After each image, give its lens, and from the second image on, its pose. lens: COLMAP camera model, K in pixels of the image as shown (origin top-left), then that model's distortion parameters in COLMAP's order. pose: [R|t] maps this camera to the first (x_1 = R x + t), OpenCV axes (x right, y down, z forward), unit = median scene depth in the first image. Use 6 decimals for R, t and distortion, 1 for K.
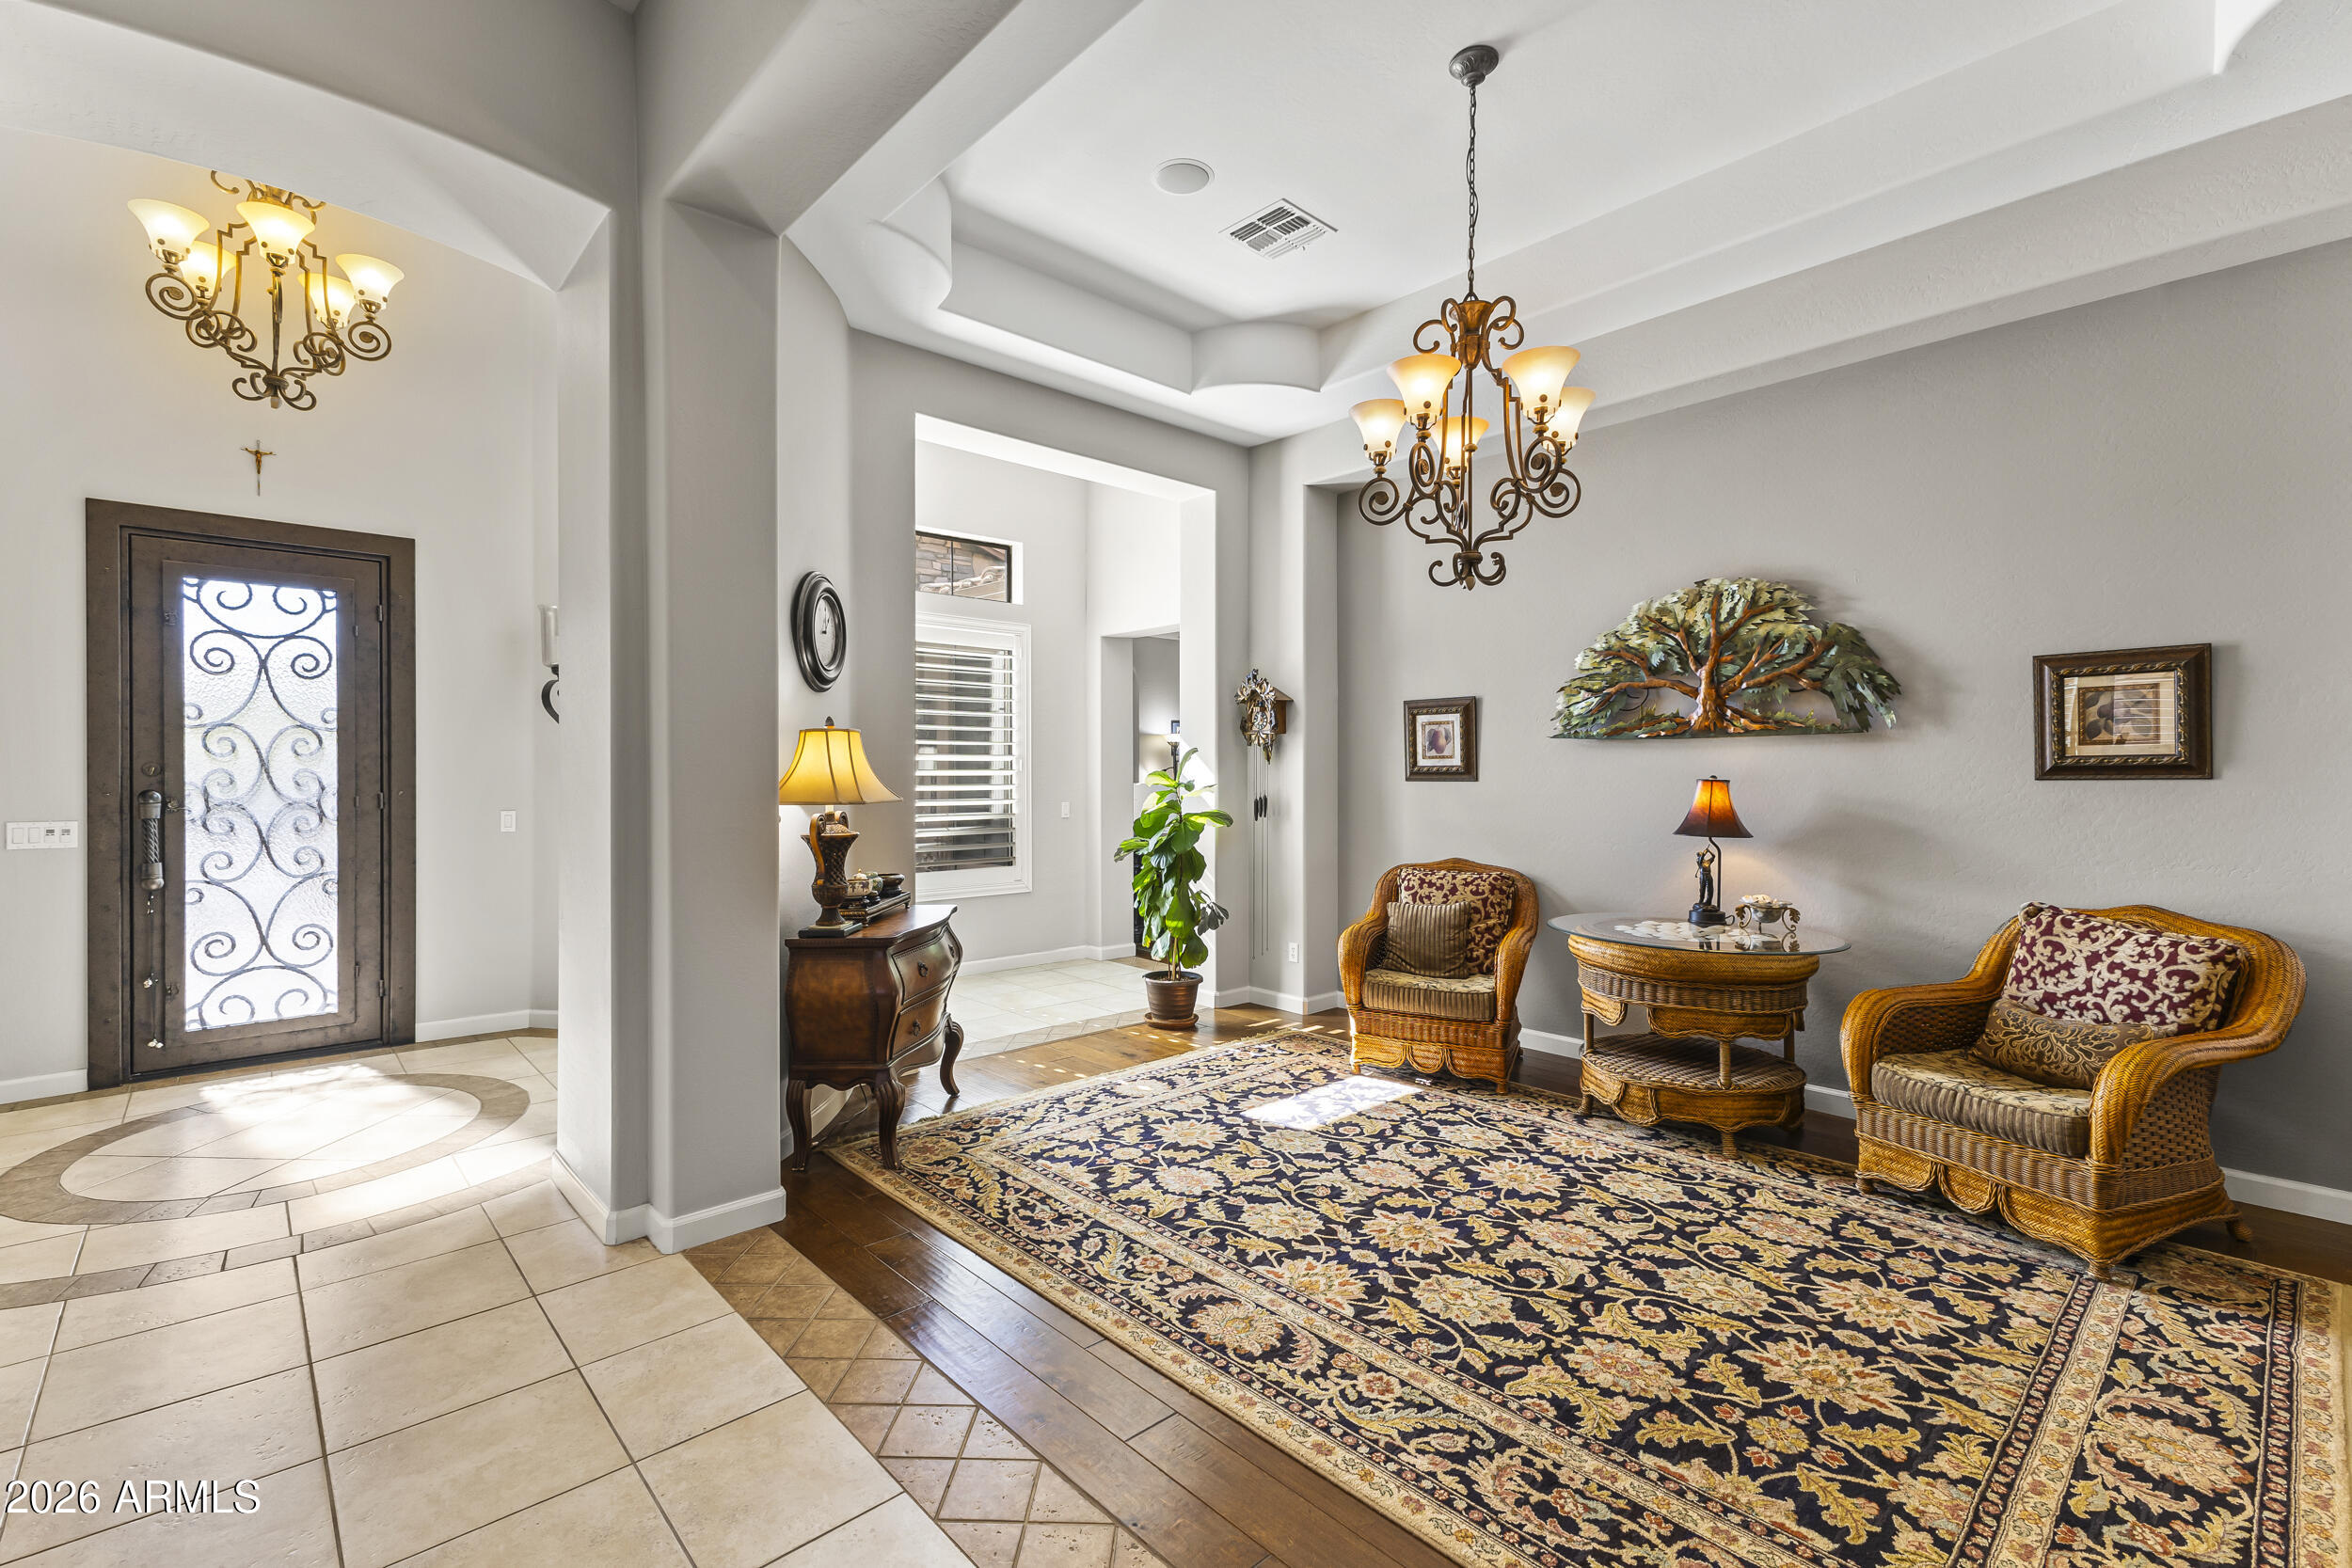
lens RADIAL K [[1048.5, 0, 1190.9], [0, 1048.5, 776.5], [0, 0, 1]] dist [0.015425, -0.001952]
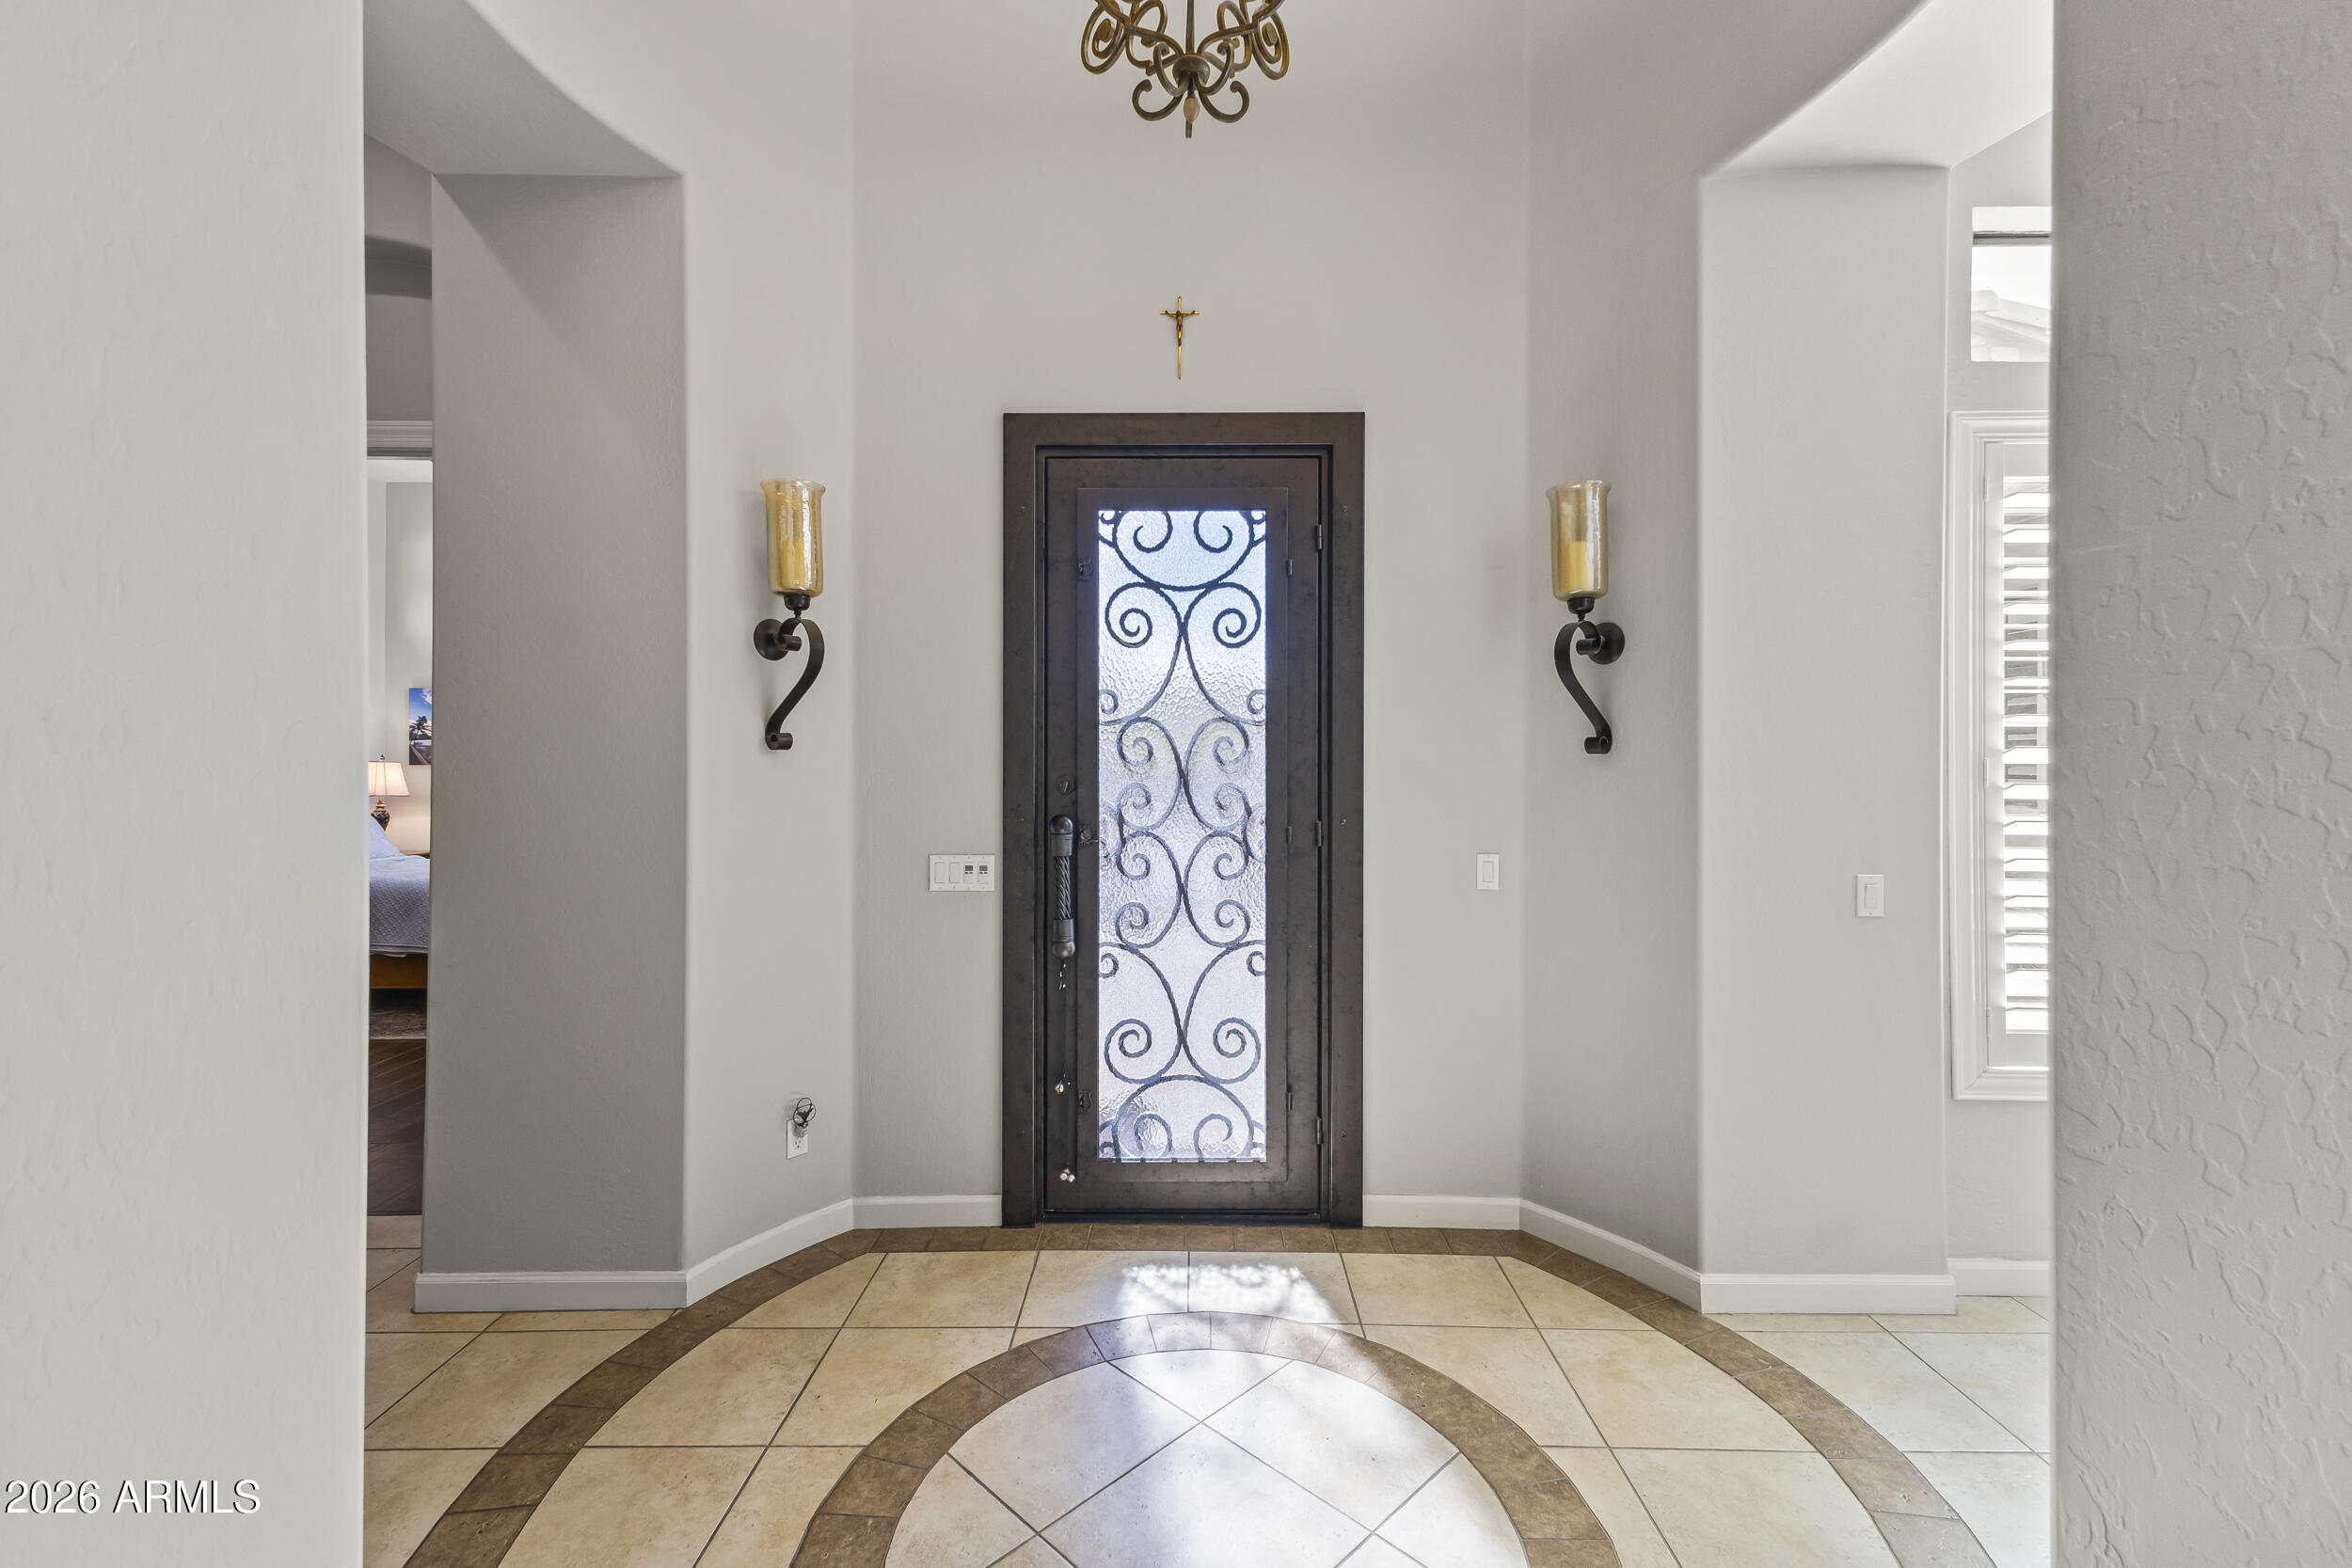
lens RADIAL K [[1048.5, 0, 1177.1], [0, 1048.5, 772.5], [0, 0, 1]] dist [0.015425, -0.001952]
pose [[0.732728, 0.005430, -0.680500, -0.428443], [-0.003545, 0.999985, 0.004162, -0.017204], [0.680512, -0.000637, 0.732737, 0.515161]]
